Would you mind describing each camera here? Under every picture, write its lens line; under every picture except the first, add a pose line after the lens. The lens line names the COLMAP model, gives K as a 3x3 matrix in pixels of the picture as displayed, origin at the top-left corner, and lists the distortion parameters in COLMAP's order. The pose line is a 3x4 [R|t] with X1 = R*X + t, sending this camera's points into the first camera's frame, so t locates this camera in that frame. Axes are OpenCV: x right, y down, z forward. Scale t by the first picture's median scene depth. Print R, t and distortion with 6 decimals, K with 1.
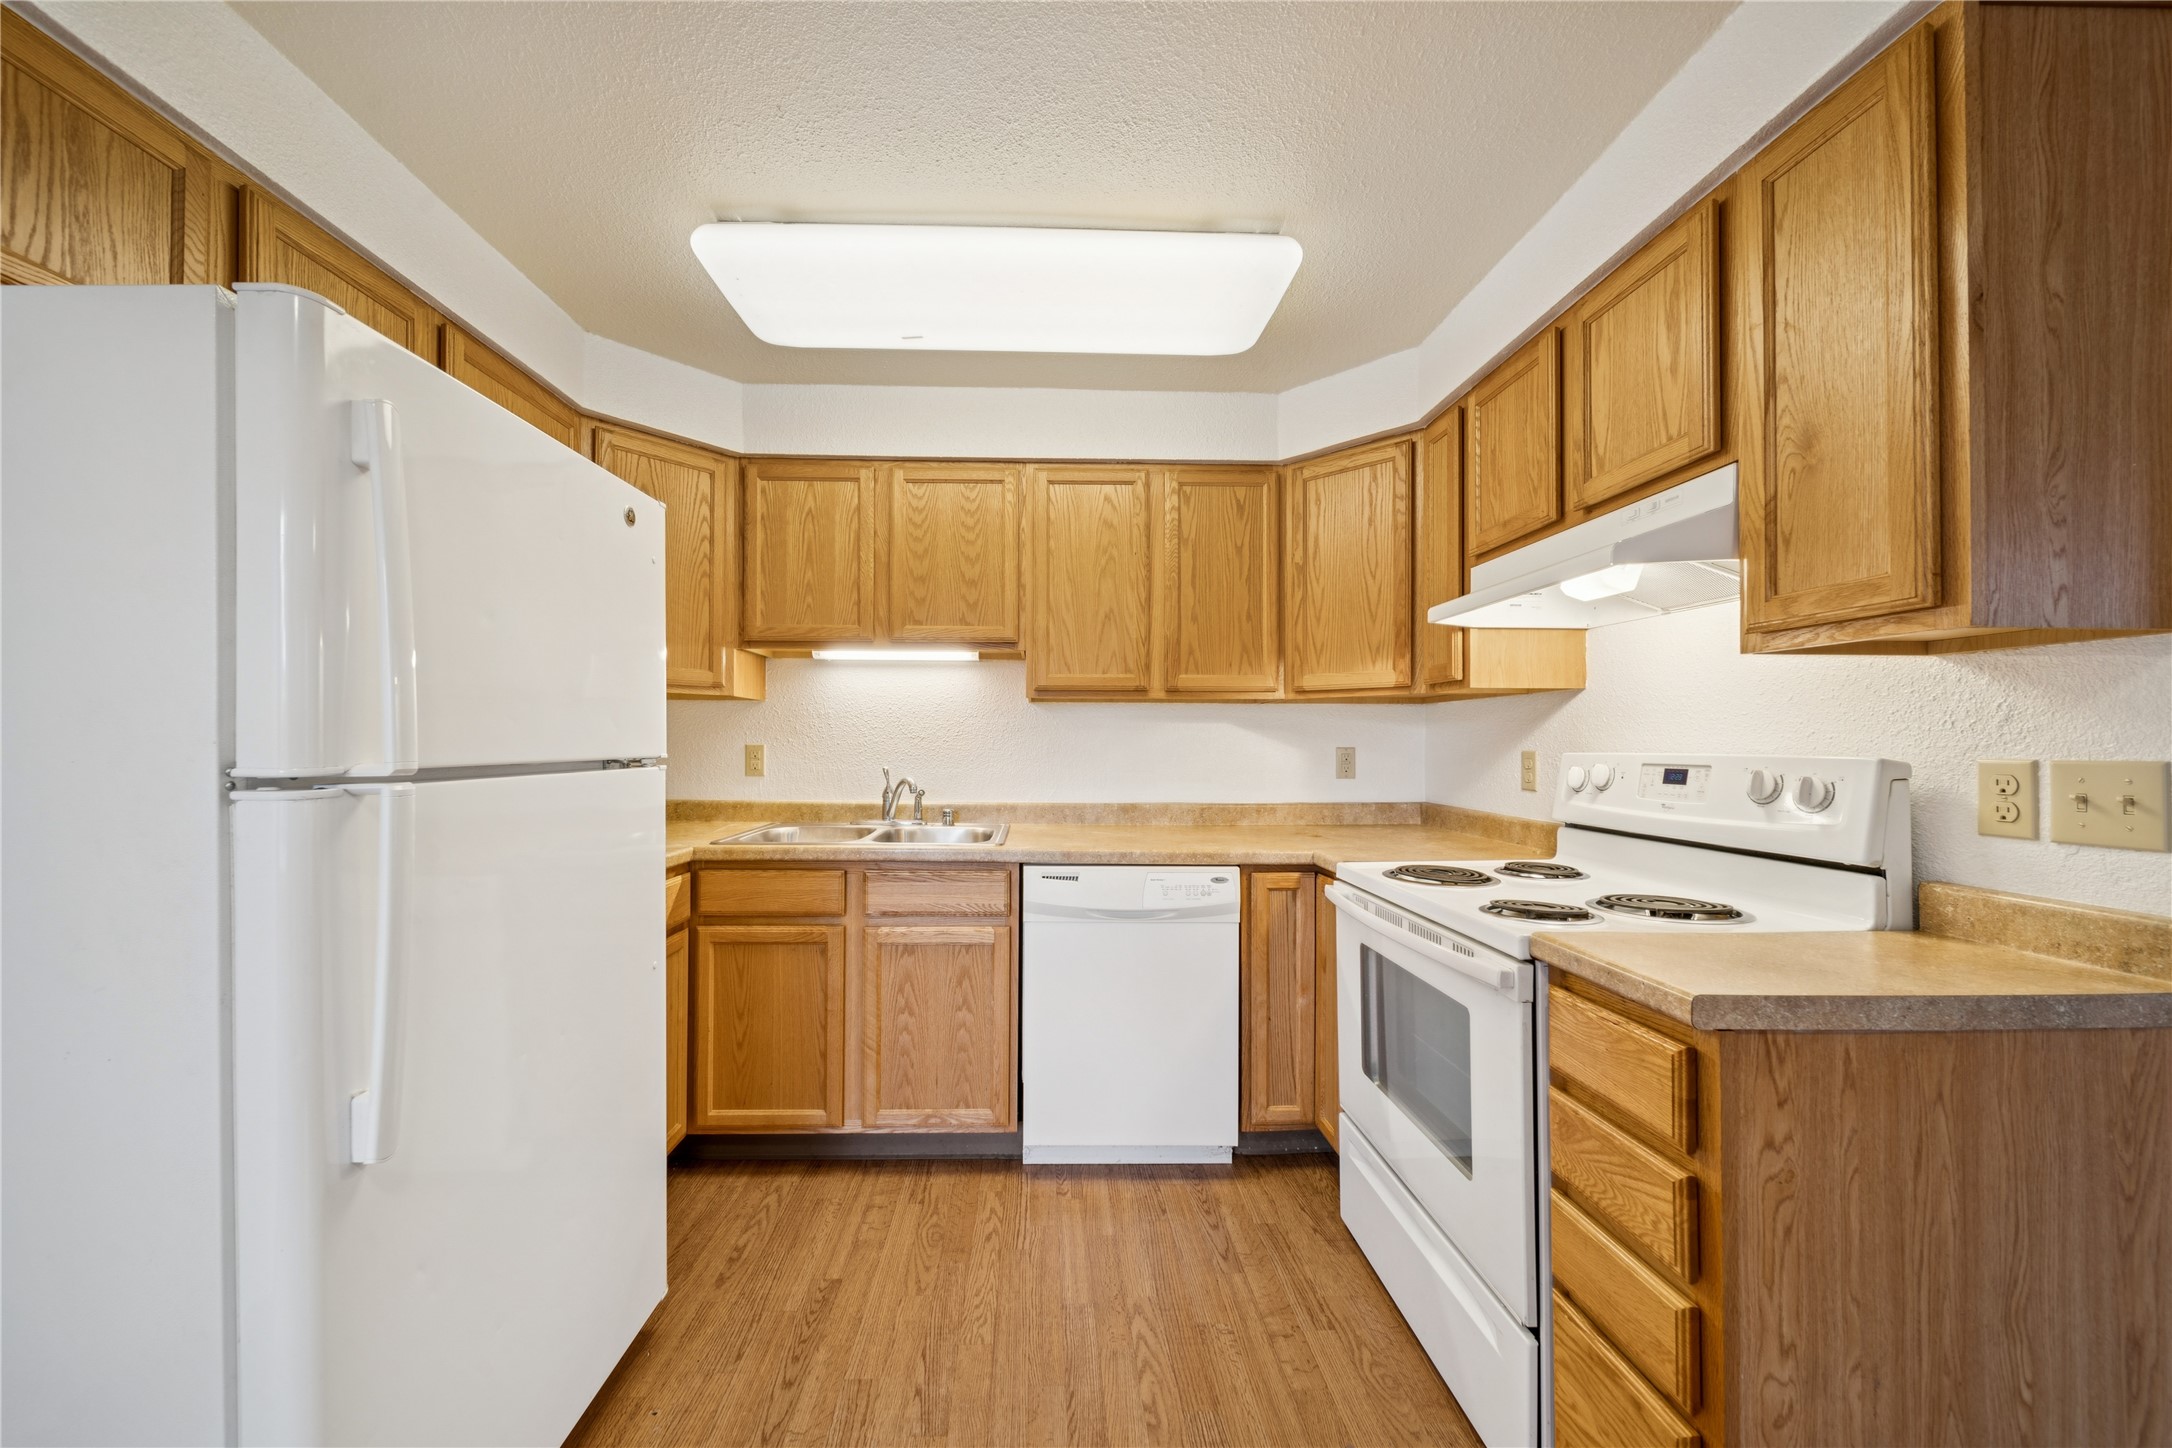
lens RADIAL K [[773.5, 0, 1057.9], [0, 773.5, 737.4], [0, 0, 1]] dist [0.000117, -0.001311]
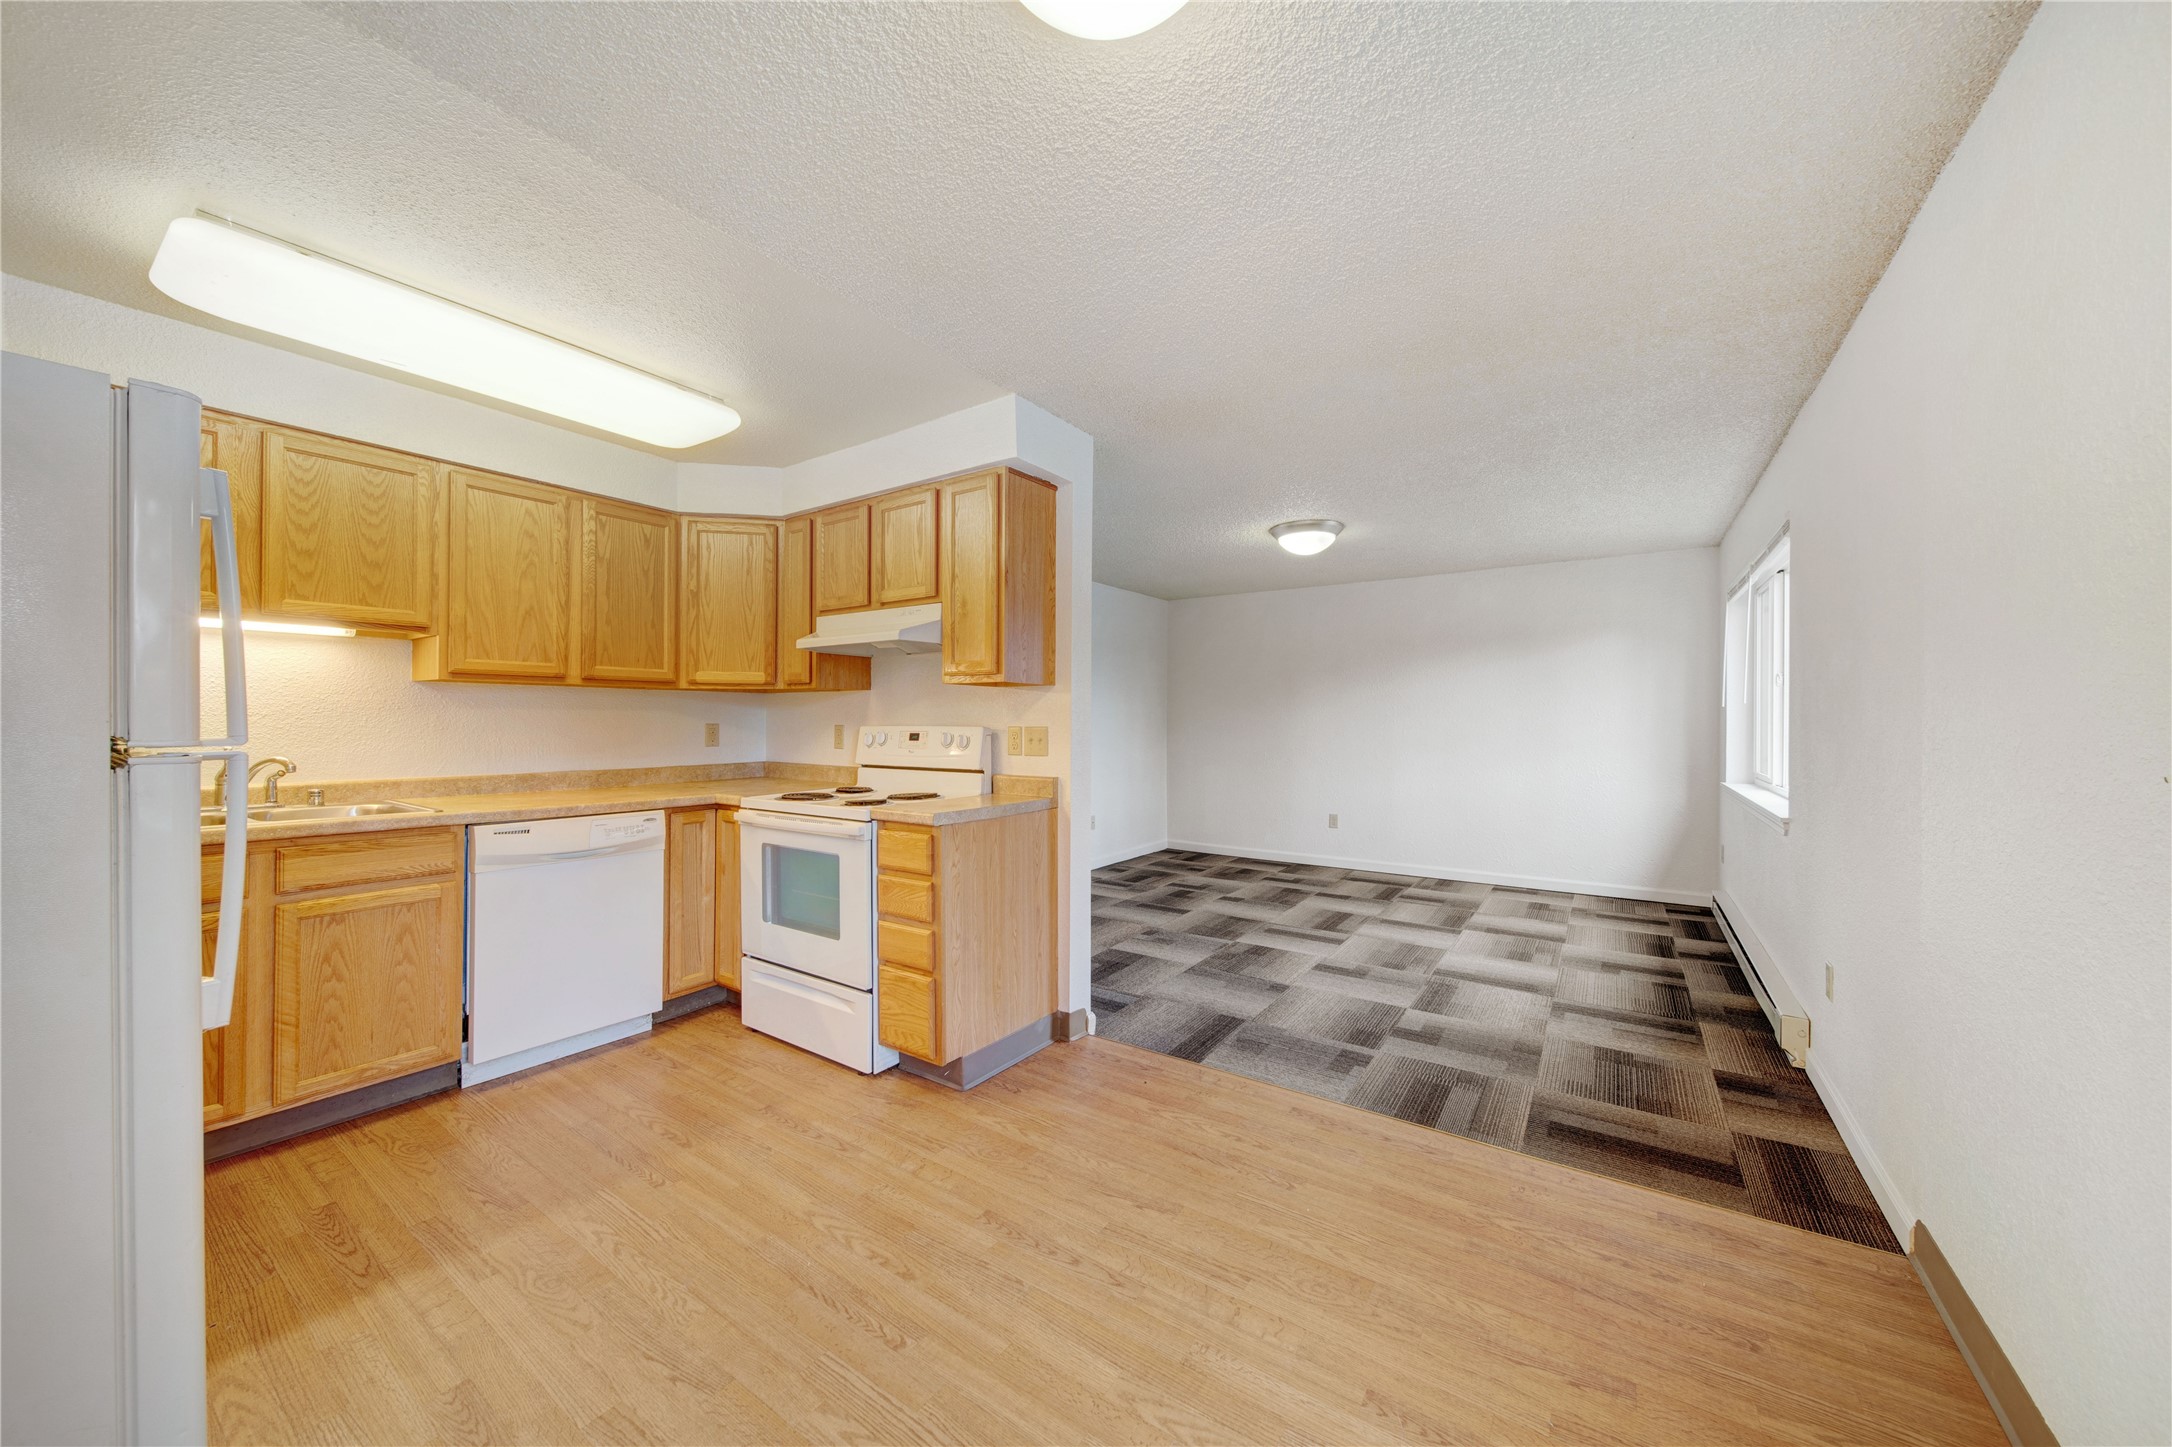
lens RADIAL K [[763.6, 0, 1082.6], [0, 763.6, 718.2], [0, 0, 1]] dist [-0.000872, -0.000223]
pose [[0.589415, 0.001945, 0.807828, -0.434434], [-0.006755, 0.999974, 0.002521, -0.005729], [-0.807802, -0.006942, 0.589413, -0.419656]]
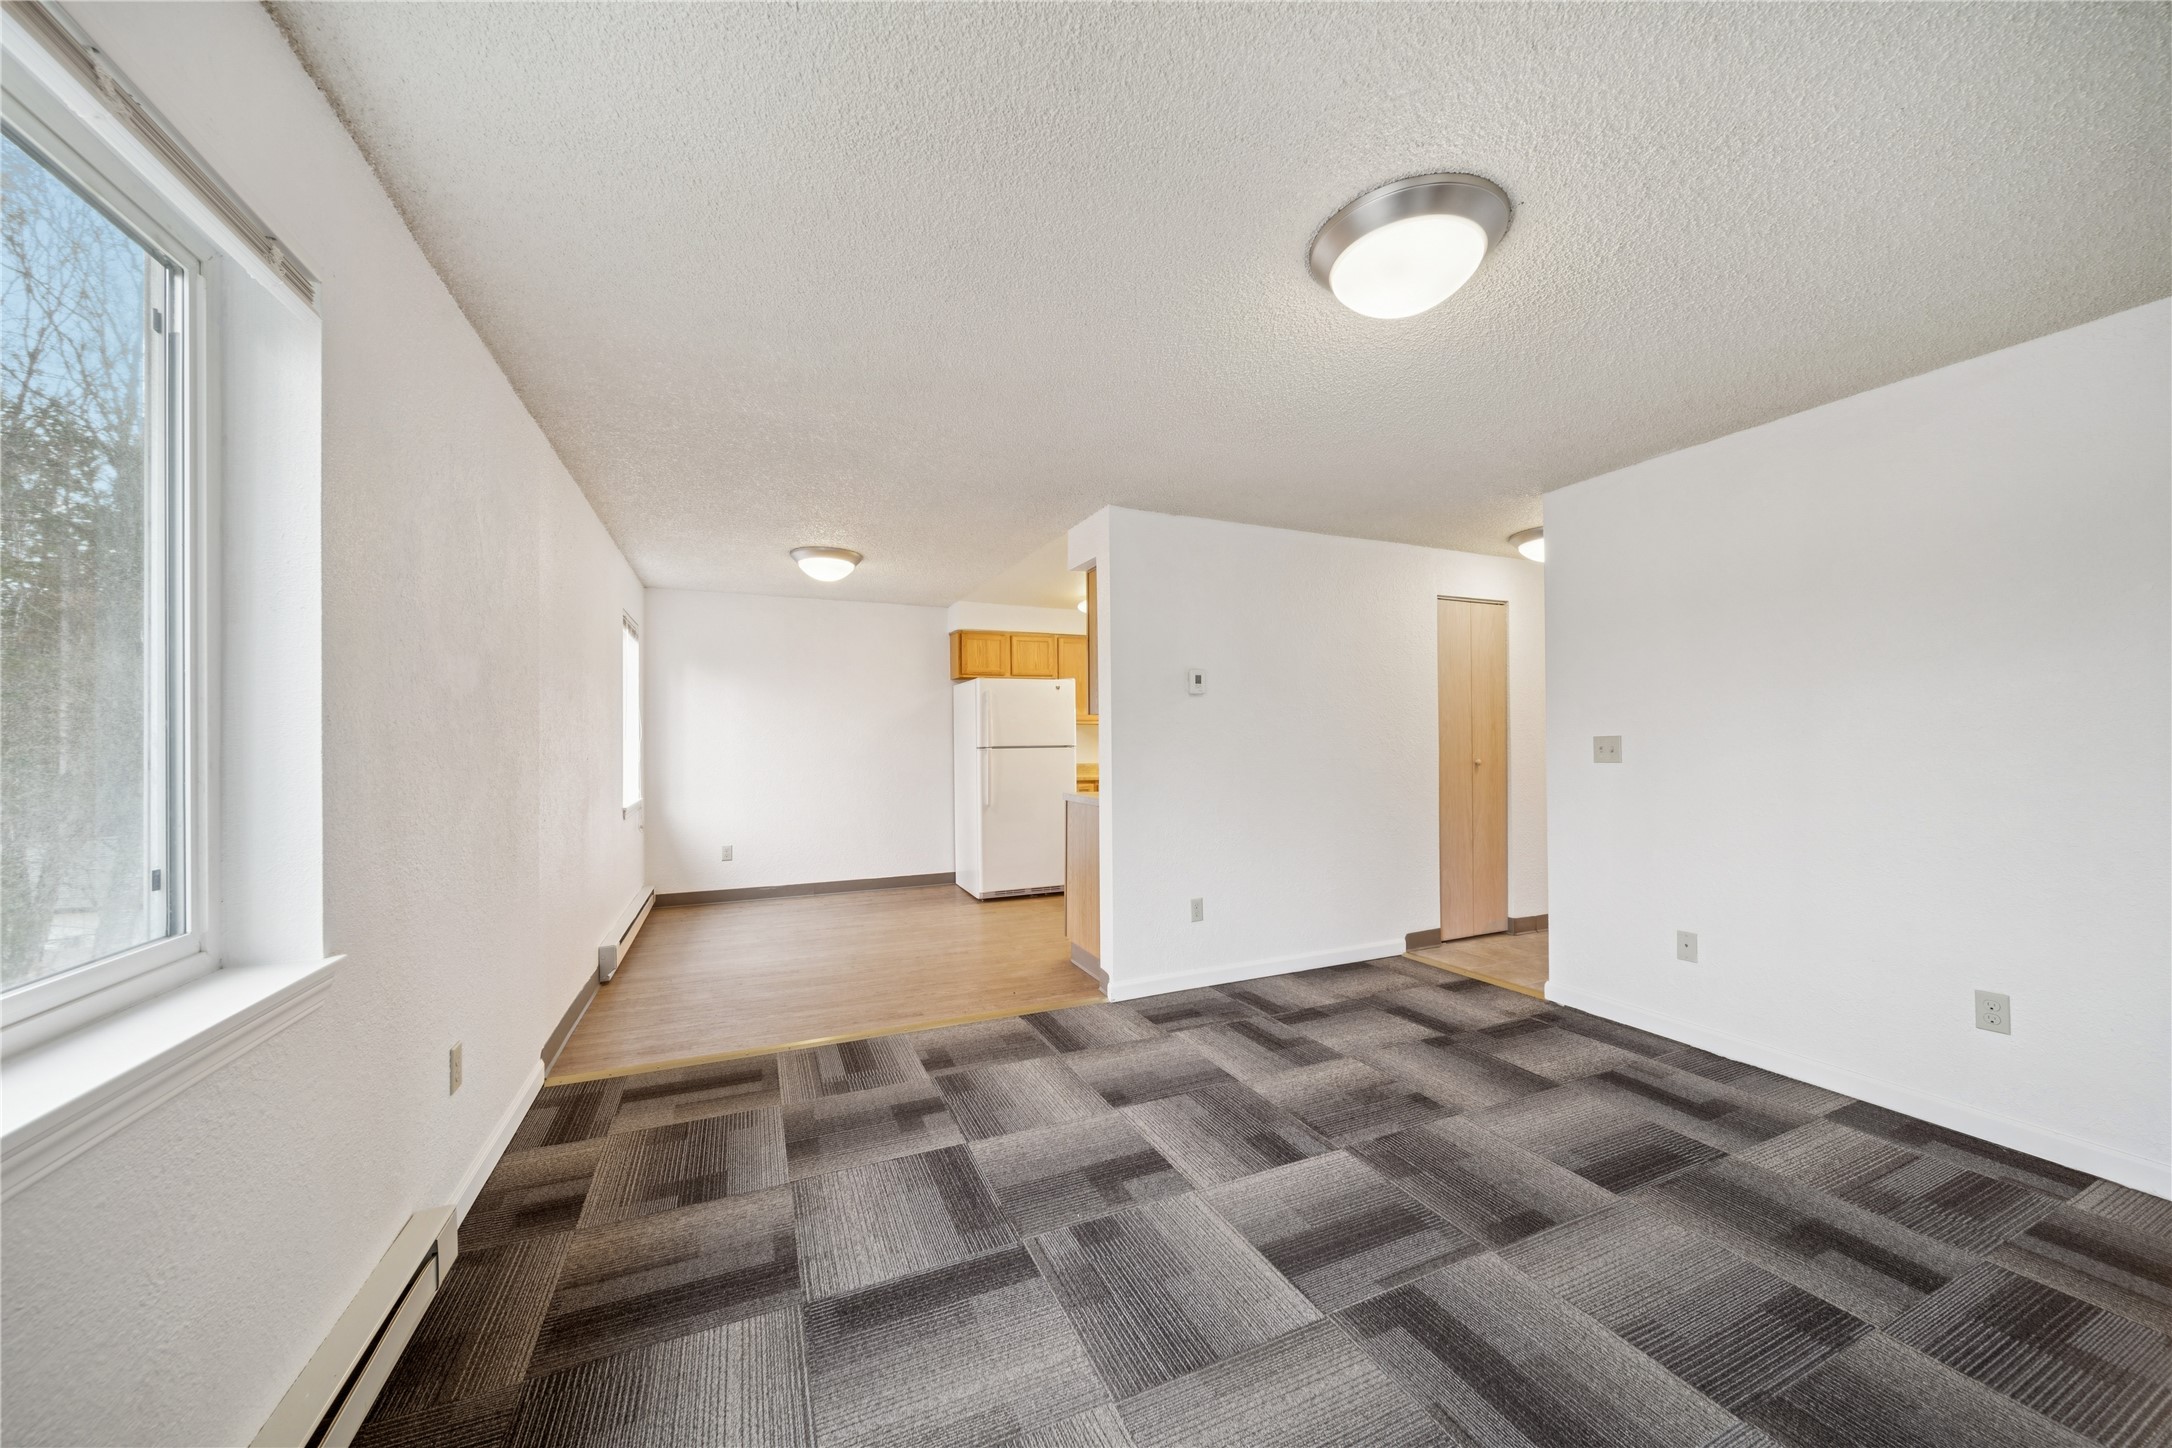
lens RADIAL K [[767.7, 0, 1084.4], [0, 767.7, 736.5], [0, 0, 1]] dist [-0.000075, -0.001395]
pose [[0.382994, -0.010802, -0.923688, 2.248575], [0.013828, 0.999887, -0.005959, 0.004448], [0.923647, -0.010491, 0.383100, -0.307505]]
